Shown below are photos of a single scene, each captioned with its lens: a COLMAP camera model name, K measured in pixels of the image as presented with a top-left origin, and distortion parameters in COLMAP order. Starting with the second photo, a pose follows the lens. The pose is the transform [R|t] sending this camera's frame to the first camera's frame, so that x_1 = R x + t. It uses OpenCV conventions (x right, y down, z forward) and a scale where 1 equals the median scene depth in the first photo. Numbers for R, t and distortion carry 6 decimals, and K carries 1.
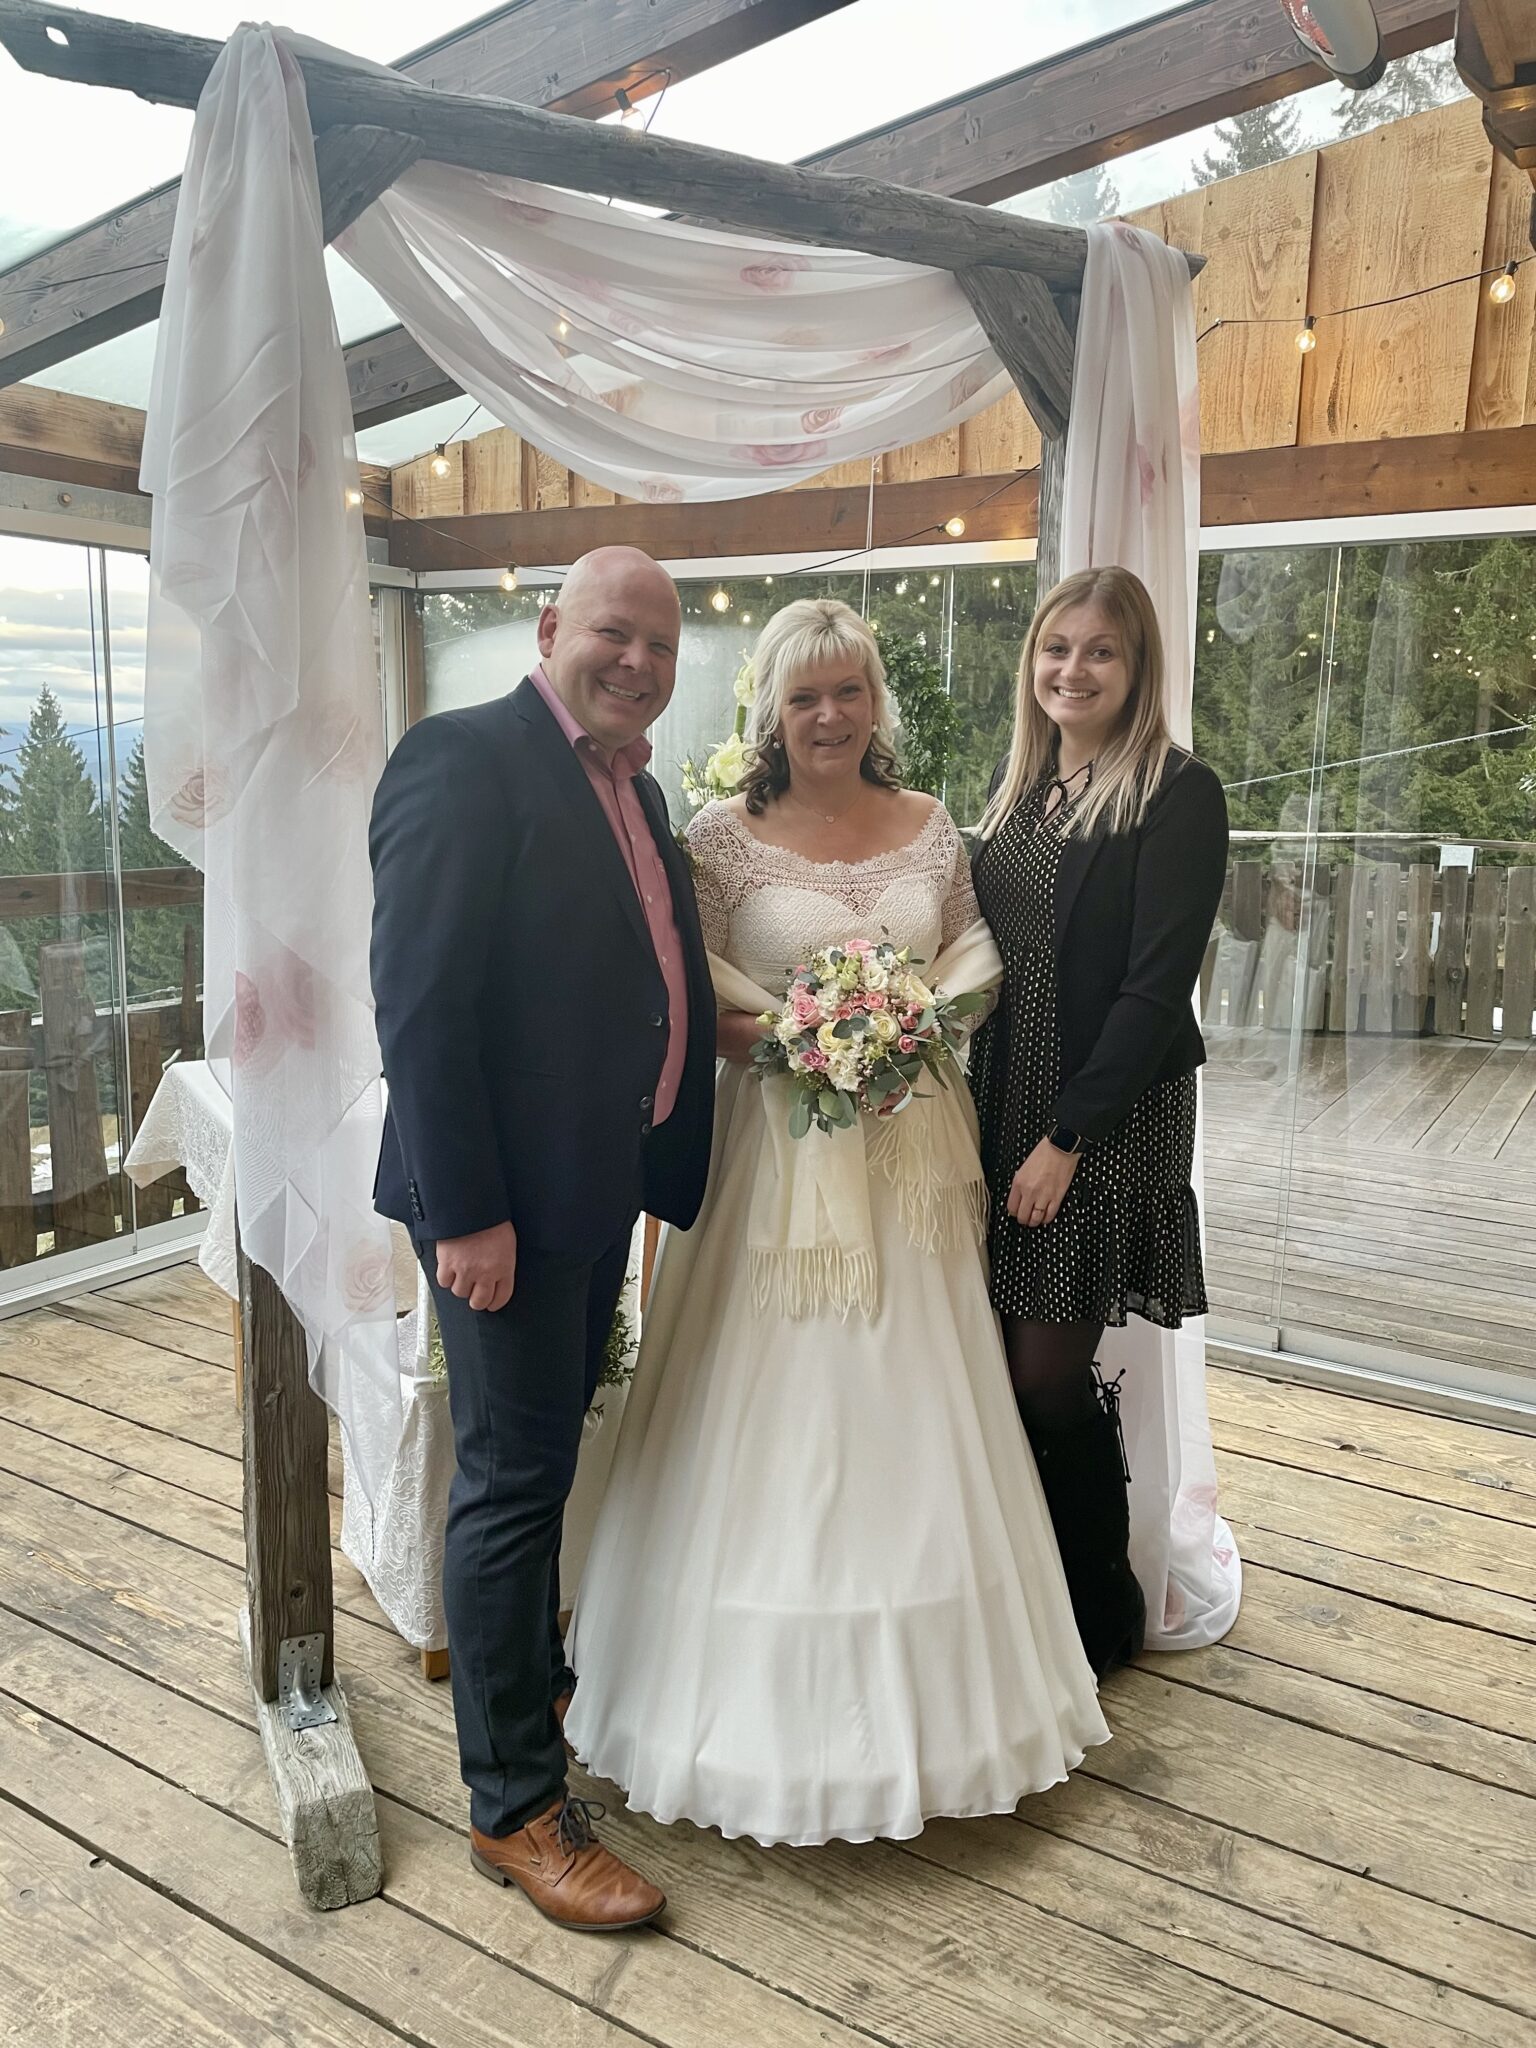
lens RADIAL K [[1555.1, 0, 808.5], [0, 1555.1, 1005.3], [0, 0, 1]] dist [0.015805, -0.061192]
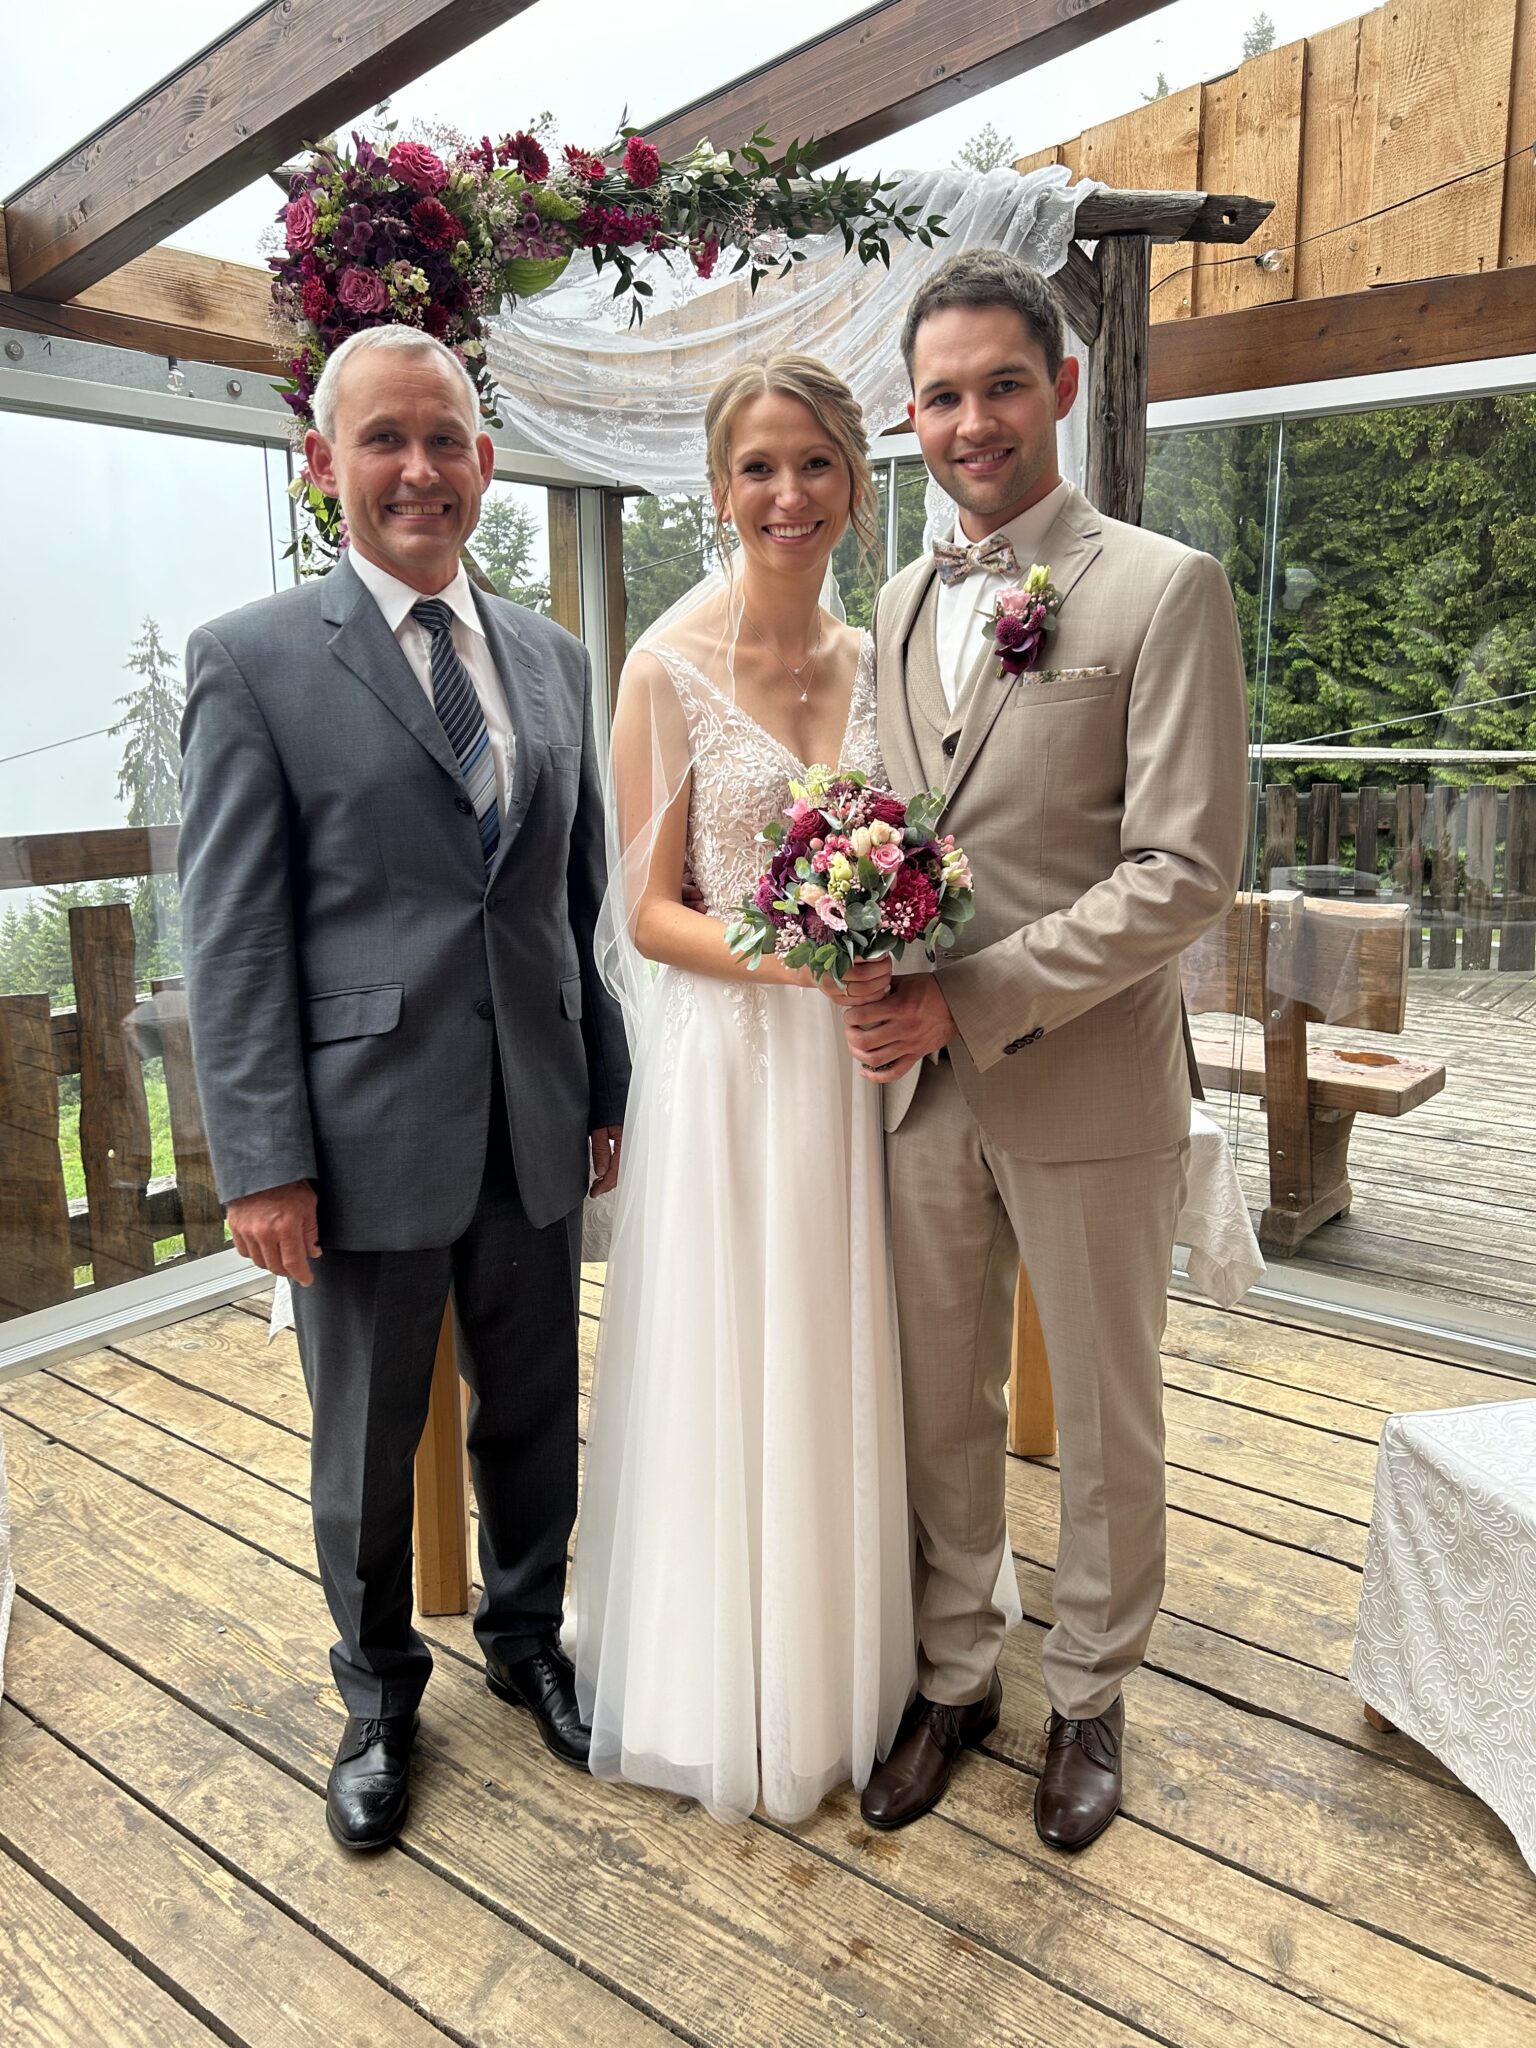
lens RADIAL K [[1544.8, 0, 763.6], [0, 1544.8, 1029.8], [0, 0, 1]] dist [0.007166, -0.038051]
pose [[0.991821, -0.000436, -0.127633, -0.095442], [0.007051, 0.998654, 0.051377, -0.009940], [0.127439, -0.051857, 0.990490, 0.208145]]
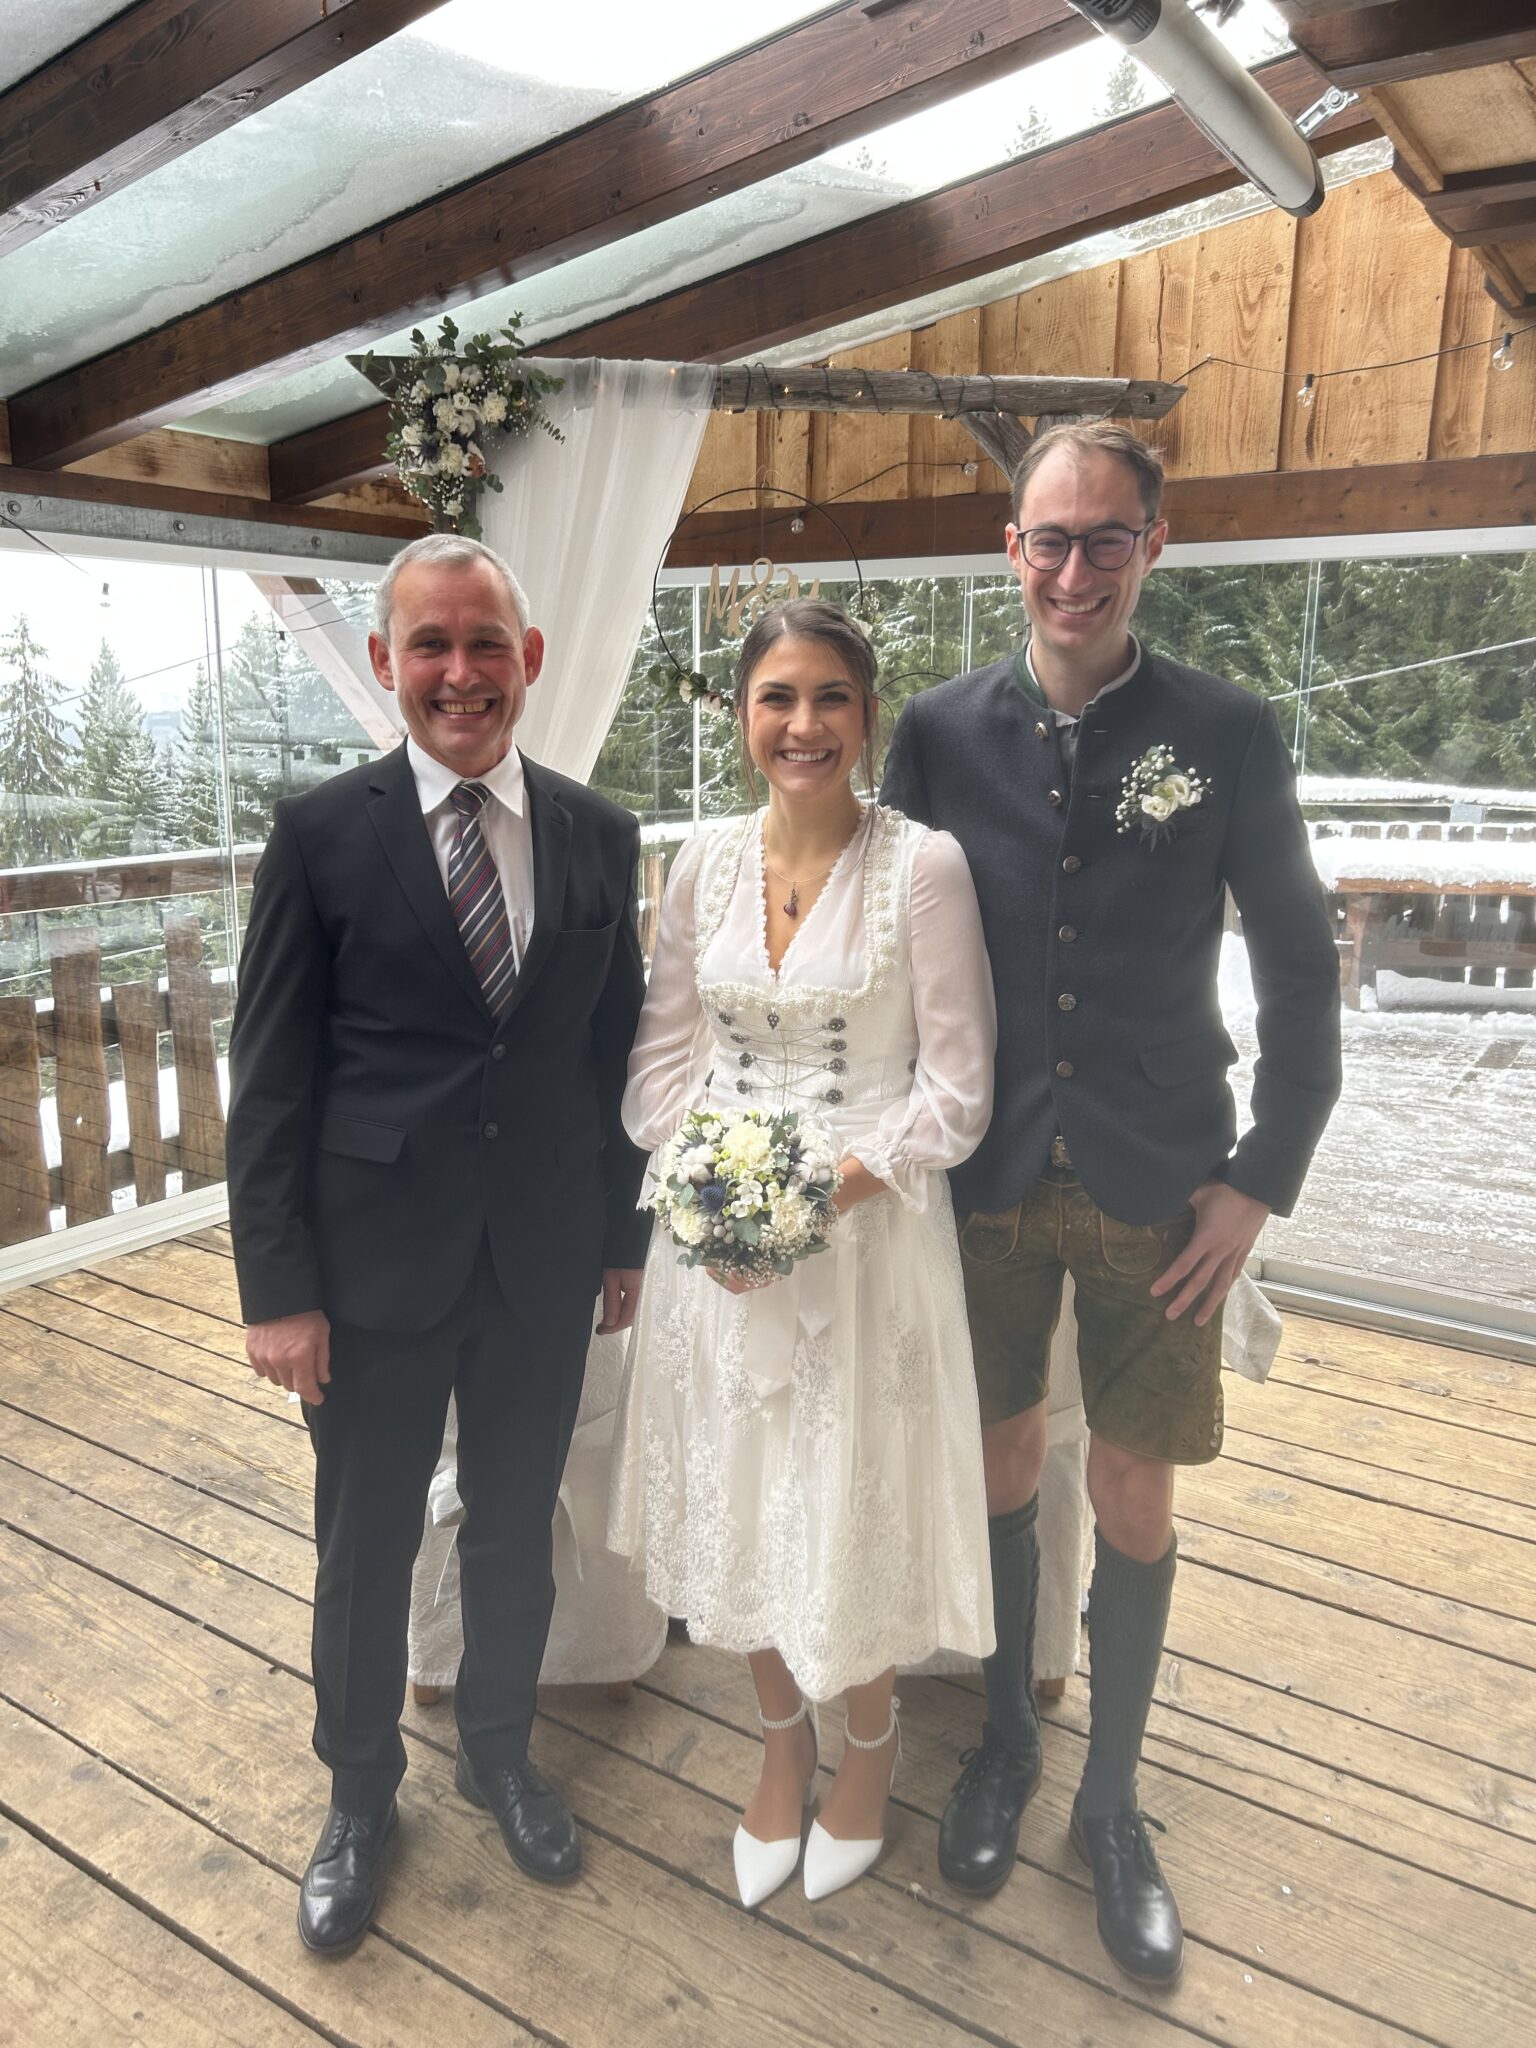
lens RADIAL K [[1544.8, 0, 787.9], [0, 1544.8, 1012.1], [0, 0, 1]] dist [0.007166, -0.038051]
pose [[0.999113, -0.003117, -0.042003, 0.009621], [0.004817, 0.999171, 0.040436, -0.021749], [0.041843, -0.040602, 0.998299, -0.148617]]
